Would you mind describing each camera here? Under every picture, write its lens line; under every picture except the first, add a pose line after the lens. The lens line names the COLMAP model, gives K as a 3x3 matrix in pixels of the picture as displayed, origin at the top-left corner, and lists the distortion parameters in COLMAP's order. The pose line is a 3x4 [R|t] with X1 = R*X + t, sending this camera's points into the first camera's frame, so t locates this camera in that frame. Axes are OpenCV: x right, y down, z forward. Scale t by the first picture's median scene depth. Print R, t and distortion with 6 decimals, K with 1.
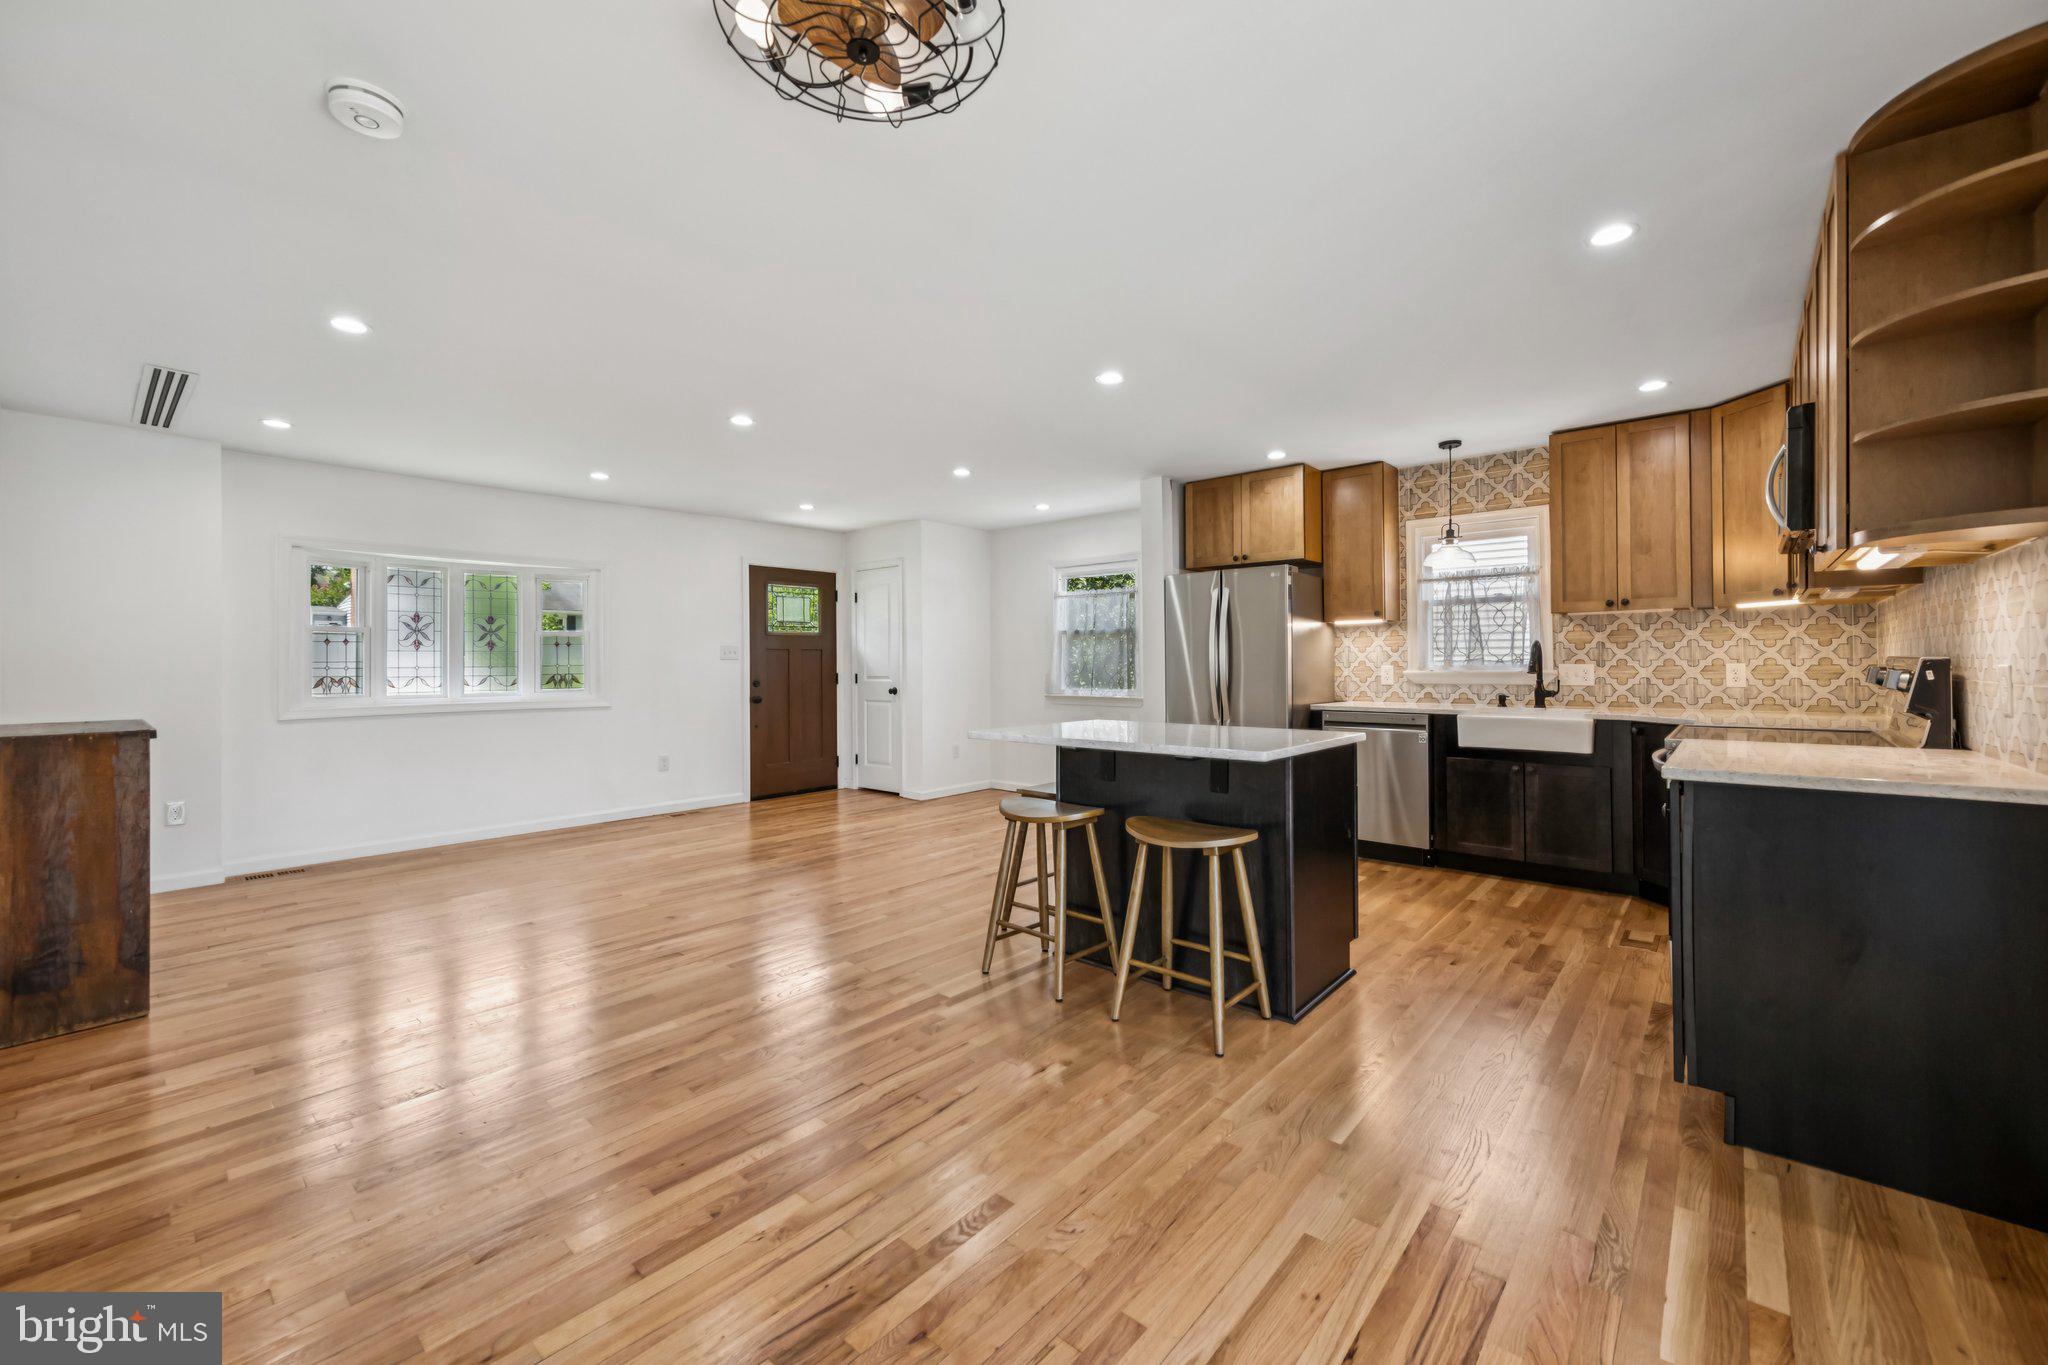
lens RADIAL K [[811.2, 0, 1022.6], [0, 811.2, 666.2], [0, 0, 1]] dist [-0.002100, -0.000272]
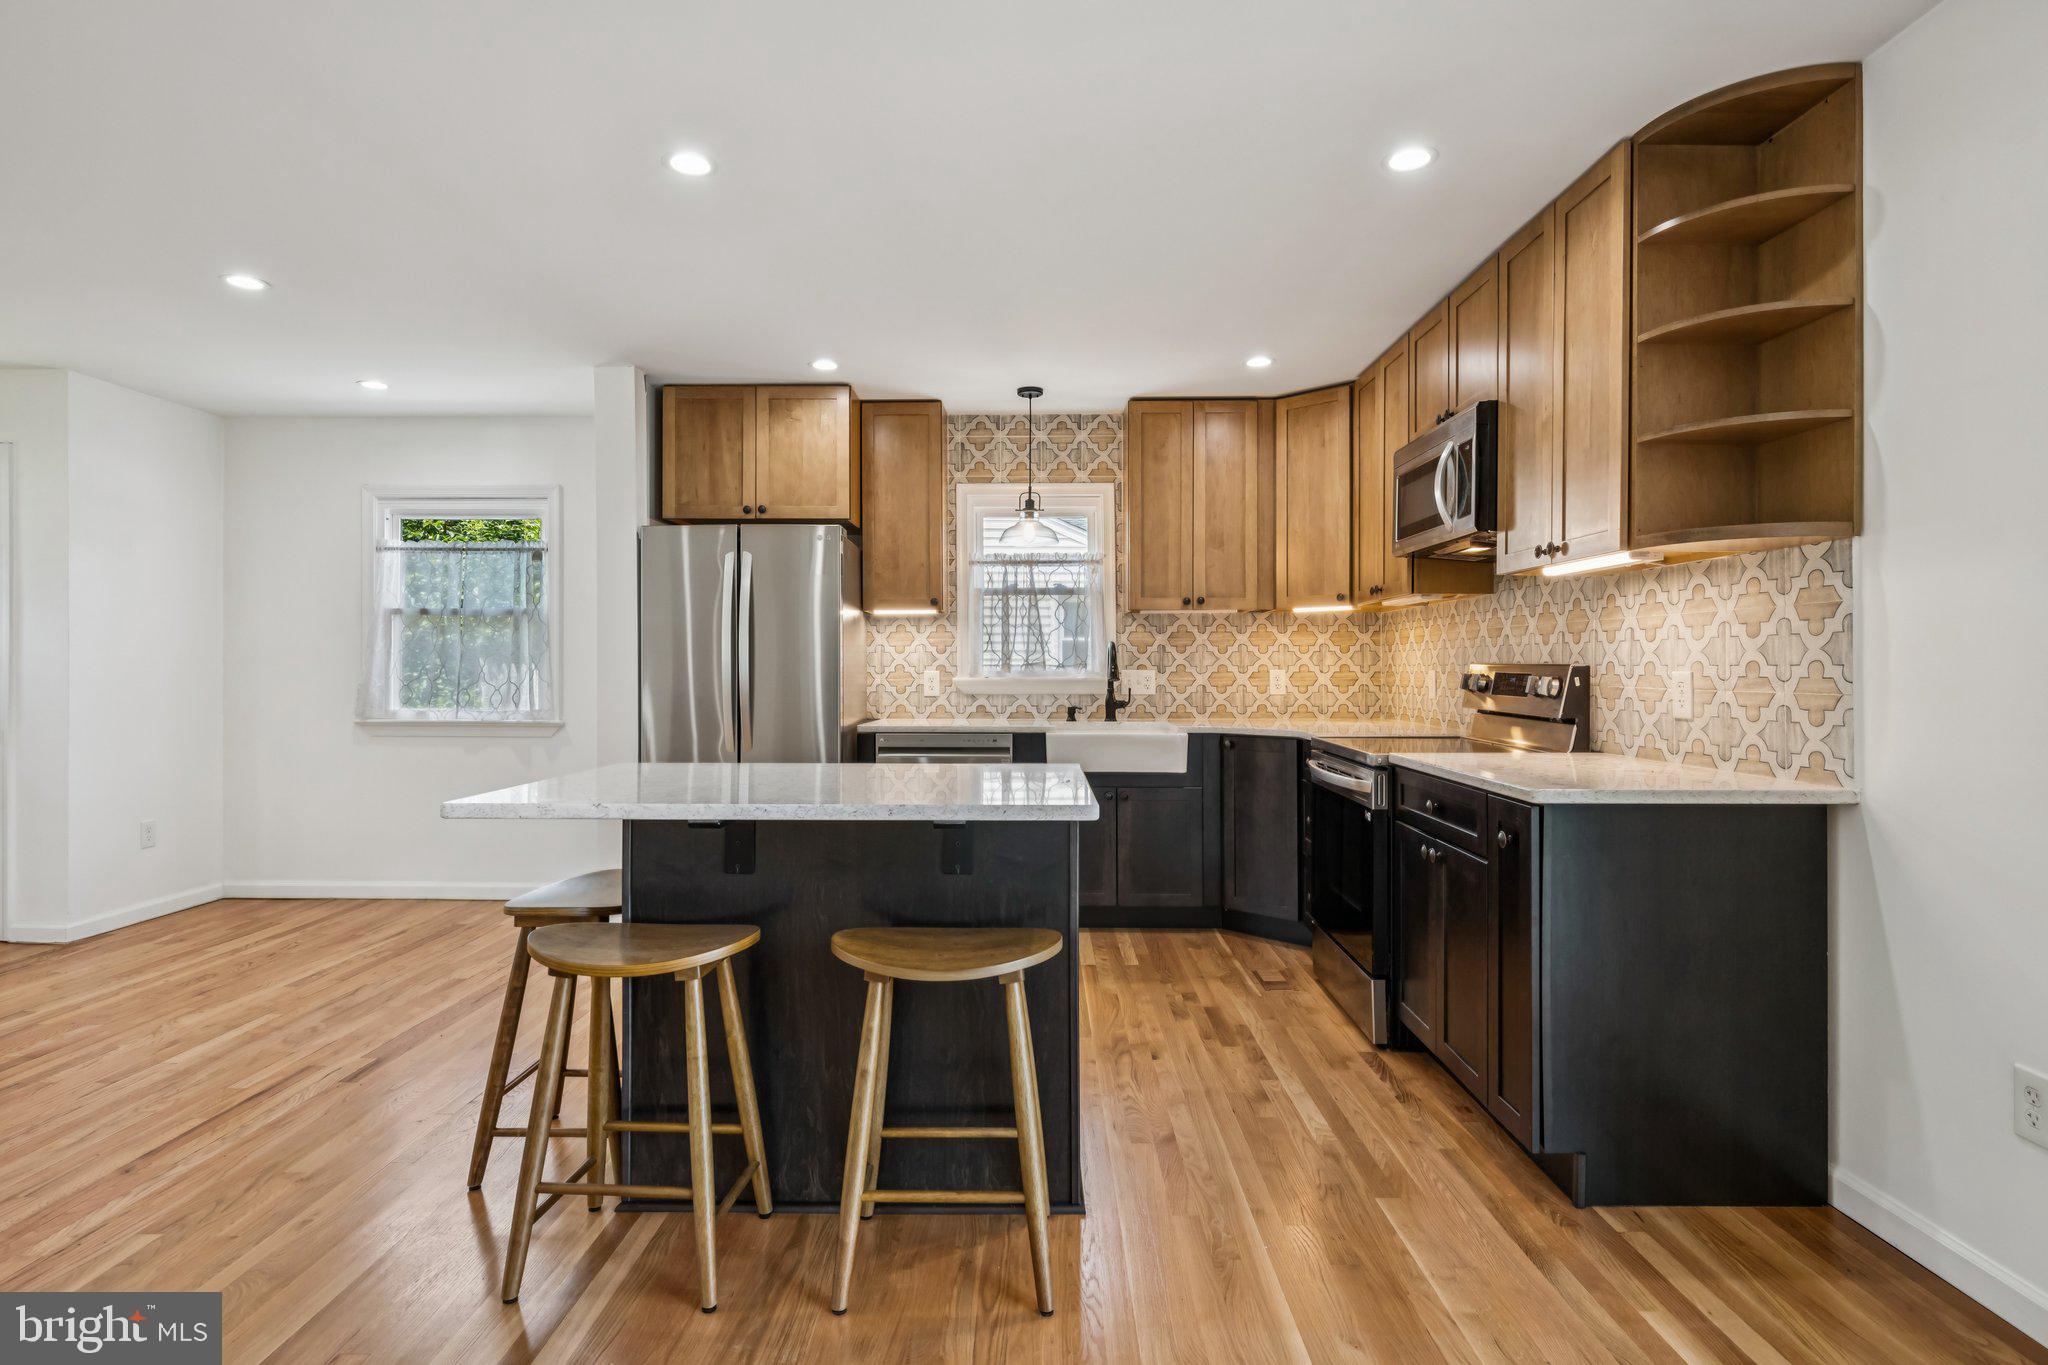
lens RADIAL K [[1058.4, 0, 1017.9], [0, 1058.4, 675.9], [0, 0, 1]] dist [-0.003248, 0.000948]
pose [[0.763438, 0.000307, 0.645881, -0.137972], [-0.003059, 0.999990, 0.003140, 0.000640], [-0.645874, -0.004372, 0.763432, 0.199508]]
